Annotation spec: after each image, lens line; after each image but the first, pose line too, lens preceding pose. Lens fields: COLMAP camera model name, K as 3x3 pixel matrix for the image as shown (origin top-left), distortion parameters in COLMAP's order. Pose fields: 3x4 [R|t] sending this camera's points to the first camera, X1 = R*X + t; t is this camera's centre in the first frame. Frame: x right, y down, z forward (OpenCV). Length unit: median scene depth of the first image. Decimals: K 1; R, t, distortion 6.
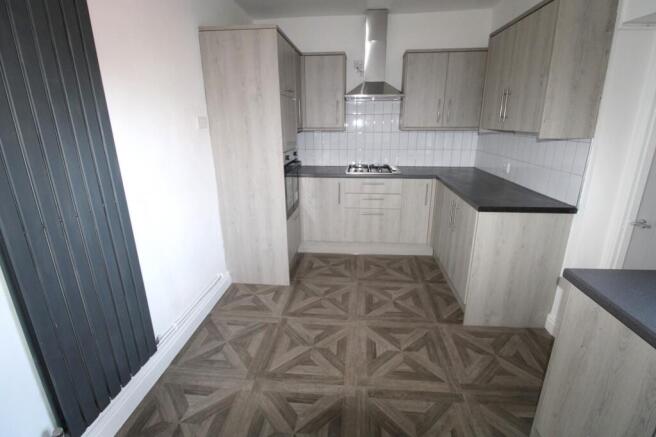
lens RADIAL K [[308.1, 0, 330.8], [0, 308.1, 213.4], [0, 0, 1]] dist [-0.002070, -0.007099]
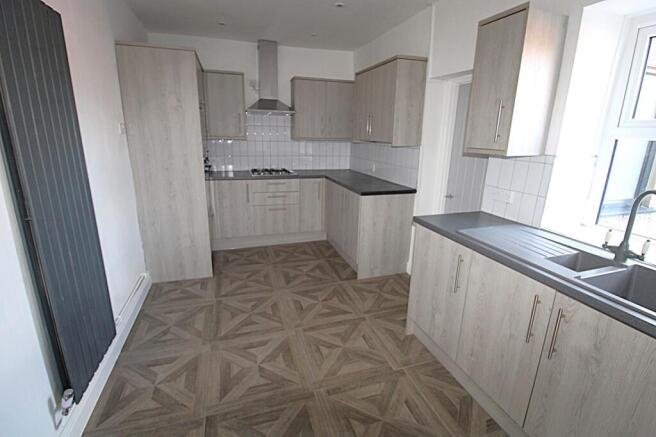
lens RADIAL K [[308.1, 0, 329.9], [0, 308.1, 213.6], [0, 0, 1]] dist [-0.002070, -0.007099]
pose [[0.919142, -0.074339, 0.386848, -0.163314], [0.087118, 0.996076, -0.015578, 0.064045], [-0.384172, 0.048020, 0.922012, -0.202242]]
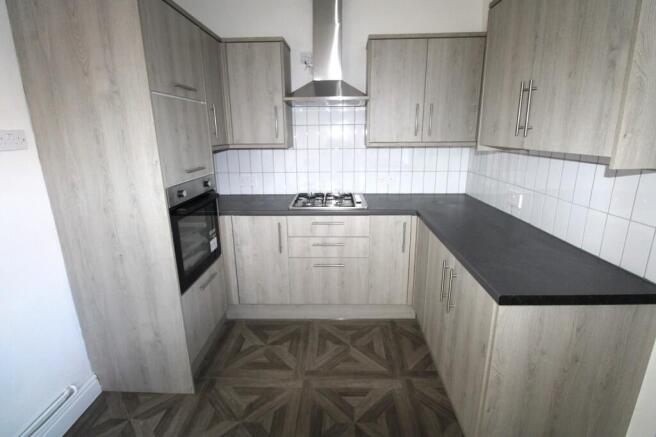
lens RADIAL K [[308.1, 0, 331.5], [0, 308.1, 208.7], [0, 0, 1]] dist [-0.002070, -0.007099]
pose [[0.997968, -0.019690, 0.060596, 0.118870], [0.022601, 0.998605, -0.047728, -0.109717], [-0.059571, 0.049000, 0.997021, 0.348841]]
